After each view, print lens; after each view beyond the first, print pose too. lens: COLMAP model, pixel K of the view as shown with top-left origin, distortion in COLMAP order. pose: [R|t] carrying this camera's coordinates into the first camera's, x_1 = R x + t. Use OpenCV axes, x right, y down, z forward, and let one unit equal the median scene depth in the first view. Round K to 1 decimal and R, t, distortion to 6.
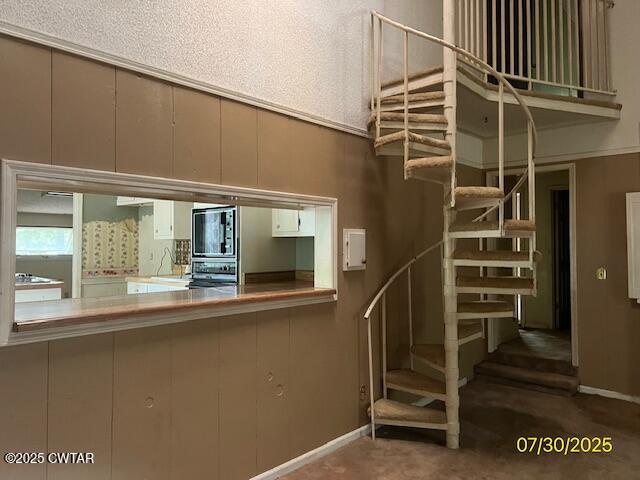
lens RADIAL K [[480.9, 0, 317.2], [0, 480.9, 235.2], [0, 0, 1]] dist [0.053751, -0.074938]
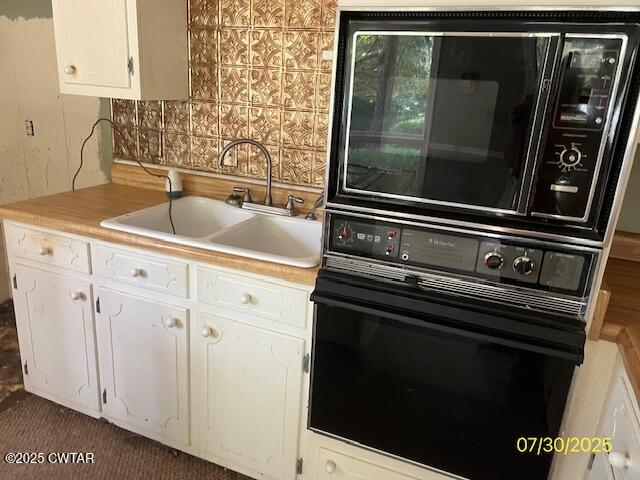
lens RADIAL K [[480.9, 0, 317.2], [0, 480.9, 235.2], [0, 0, 1]] dist [0.053751, -0.074938]
pose [[0.939446, -0.043221, 0.339959, -0.263390], [-0.070831, 0.946105, 0.316019, -0.016836], [-0.335296, -0.320963, 0.885754, 0.538798]]
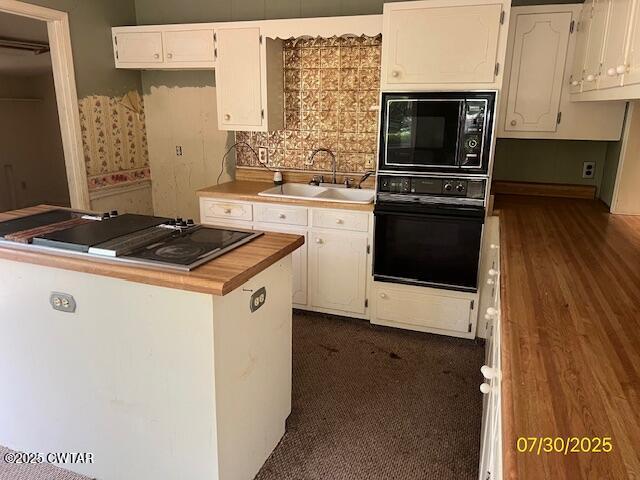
lens RADIAL K [[486.2, 0, 320.0], [0, 486.2, 240.0], [0, 0, 1]] dist [0.067756, -0.085465]
pose [[0.924486, -0.090101, 0.370414, -0.431609], [-0.021230, 0.957991, 0.286011, -0.037288], [-0.380623, -0.272277, 0.883737, 0.293241]]
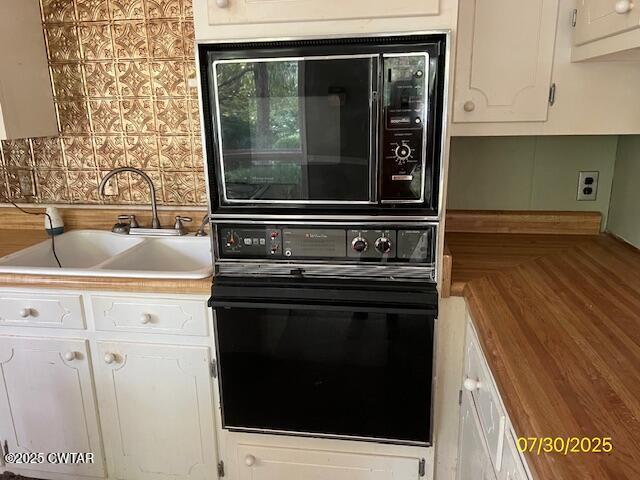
lens RADIAL K [[480.9, 0, 317.2], [0, 480.9, 235.2], [0, 0, 1]] dist [0.053751, -0.074938]
pose [[0.833497, -0.152767, 0.530985, -0.268990], [0.002224, 0.961937, 0.273263, -0.017787], [-0.552519, -0.226583, 0.802112, 0.513089]]
